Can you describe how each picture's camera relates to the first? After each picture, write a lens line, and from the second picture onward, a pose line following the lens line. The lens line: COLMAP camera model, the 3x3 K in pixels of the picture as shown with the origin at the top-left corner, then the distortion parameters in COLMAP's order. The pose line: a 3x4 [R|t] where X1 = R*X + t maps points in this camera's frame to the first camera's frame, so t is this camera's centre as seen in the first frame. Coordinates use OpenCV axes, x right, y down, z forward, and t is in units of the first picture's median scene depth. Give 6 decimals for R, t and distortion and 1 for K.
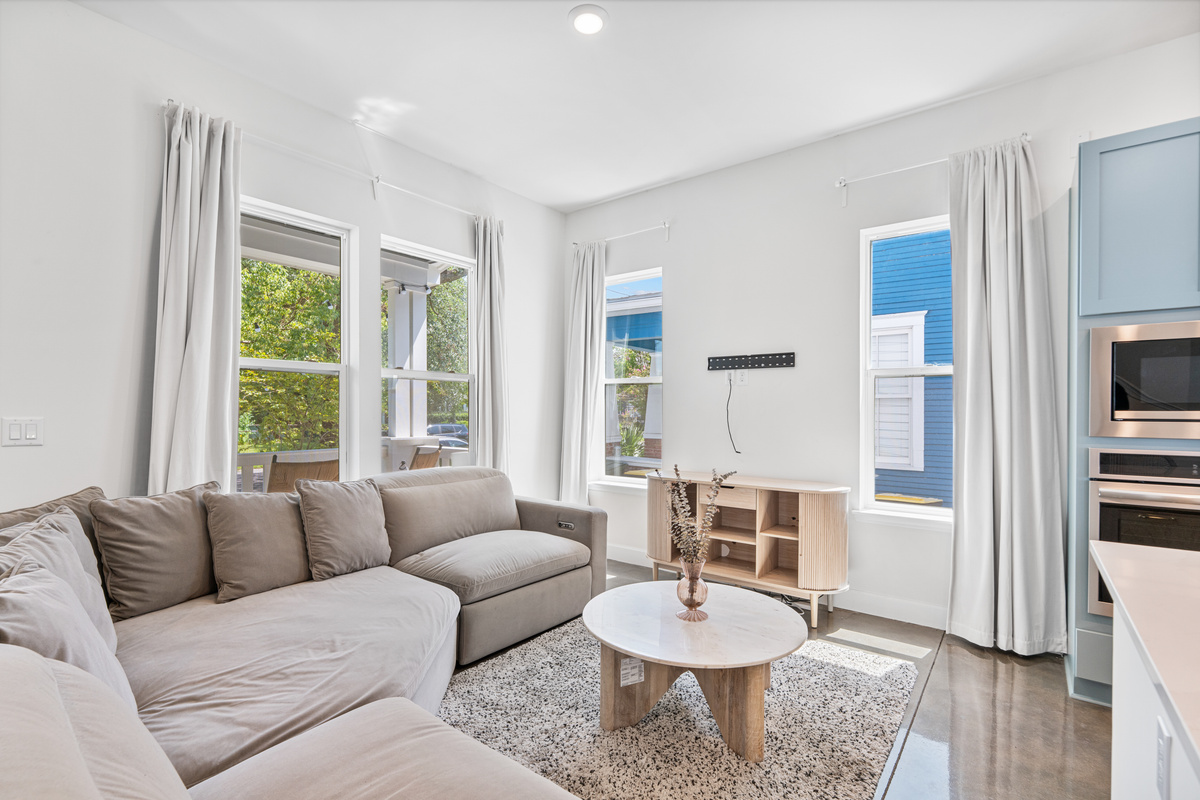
lens RADIAL K [[547.6, 0, 601.4], [0, 547.6, 412.8], [0, 0, 1]] dist [-0.001416, -0.000045]
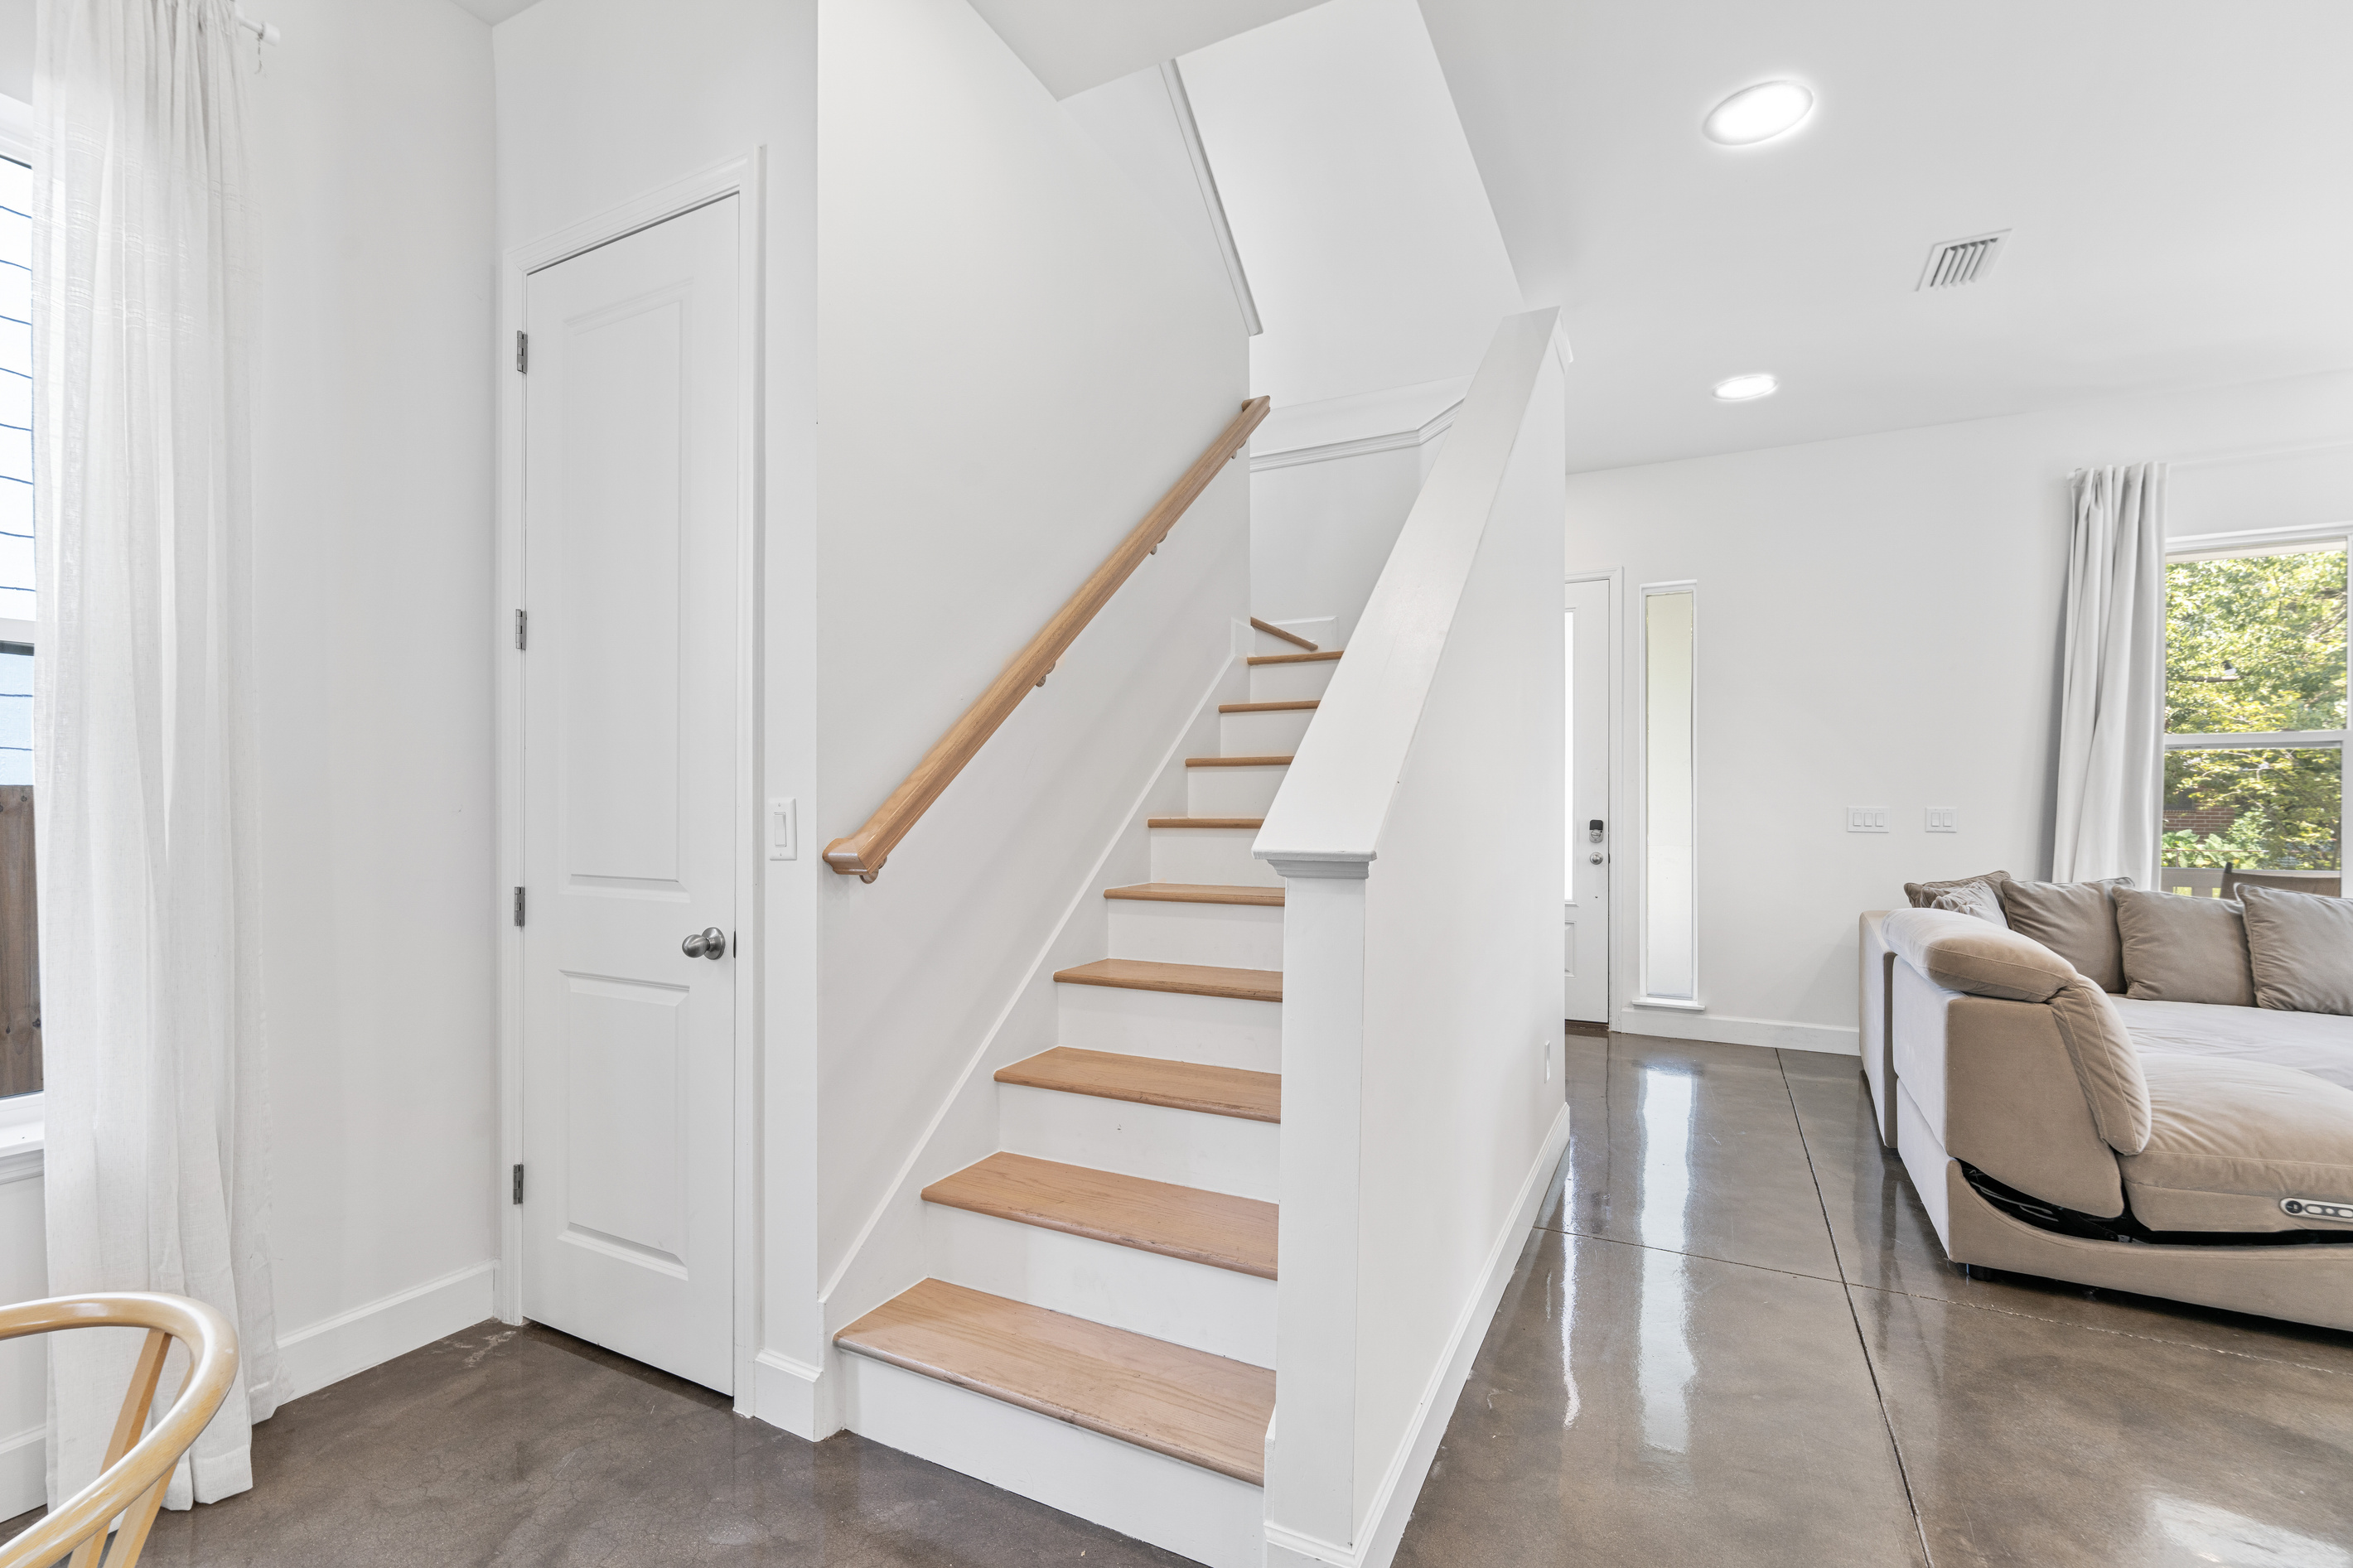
lens RADIAL K [[1032.0, 0, 1169.9], [0, 1032.0, 810.5], [0, 0, 1]] dist [-0.000659, 0.000235]
pose [[0.179302, 0.001379, -0.983793, 0.676042], [-0.004511, 0.999990, 0.000579, 0.019442], [0.983784, 0.004334, 0.179307, -0.849935]]
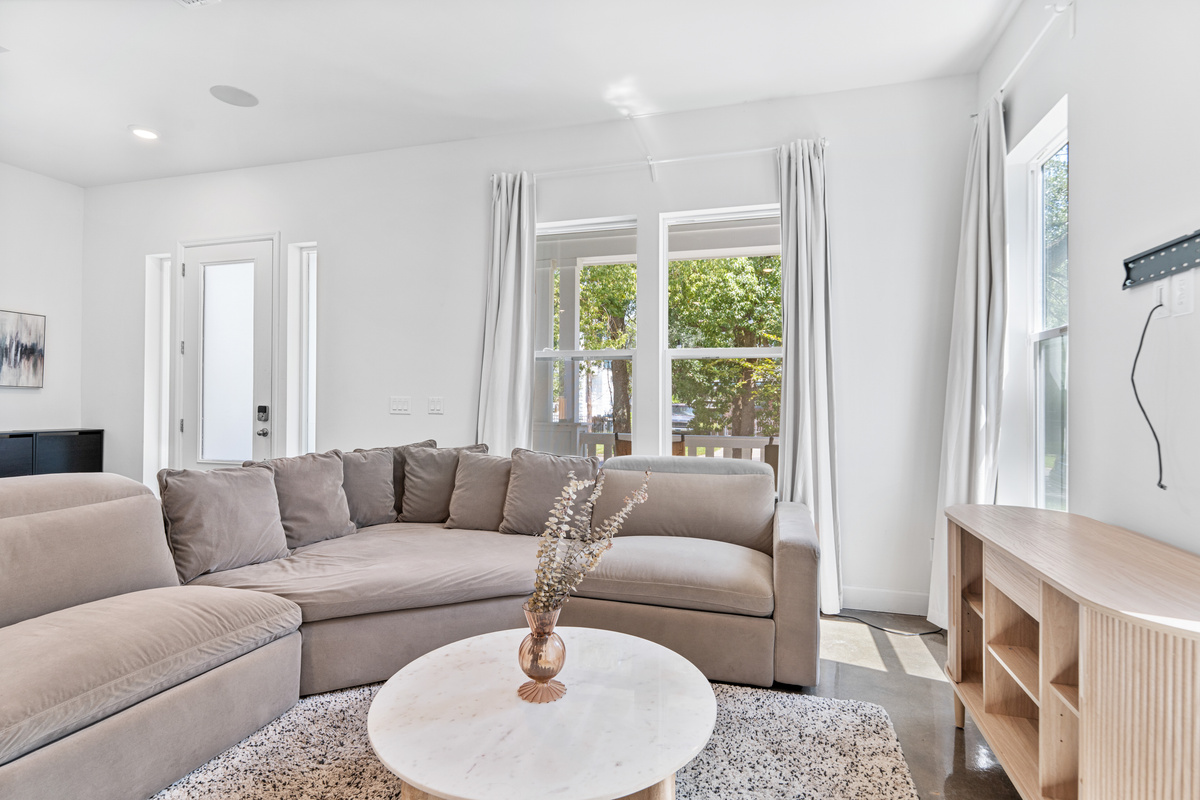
lens RADIAL K [[581.2, 0, 600.0], [0, 581.2, 400.0], [0, 0, 1]] dist [-0.026148, 0.000061]
pose [[0.375592, -0.004156, -0.926776, 0.719860], [-0.006160, 0.999957, -0.006980, 0.024966], [0.926765, 0.008331, 0.375550, 0.704118]]
